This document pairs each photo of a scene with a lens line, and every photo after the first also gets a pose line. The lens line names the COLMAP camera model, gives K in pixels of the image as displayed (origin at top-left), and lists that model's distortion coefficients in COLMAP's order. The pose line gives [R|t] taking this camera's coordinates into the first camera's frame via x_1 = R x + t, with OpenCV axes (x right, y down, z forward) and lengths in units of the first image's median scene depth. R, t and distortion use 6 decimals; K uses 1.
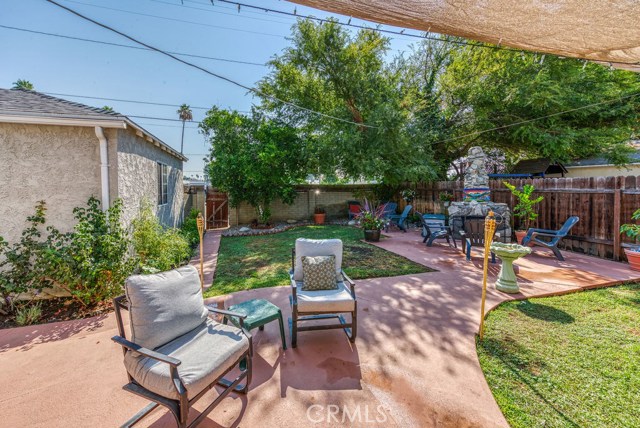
lens RADIAL K [[257.2, 0, 301.5], [0, 257.2, 189.9], [0, 0, 1]] dist [0.000169, 0.000232]
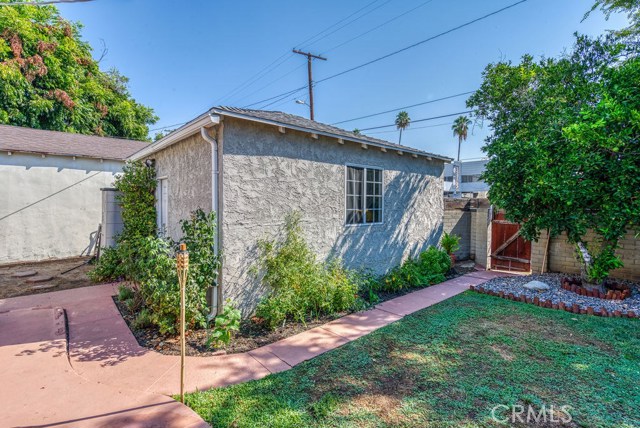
lens RADIAL K [[298.9, 0, 323.8], [0, 298.9, 202.3], [0, 0, 1]] dist [-0.001144, -0.000379]
pose [[0.438190, 0.013281, -0.898784, 0.168834], [-0.020398, 0.999780, 0.004828, -0.005041], [0.898651, 0.016218, 0.438365, 0.533331]]
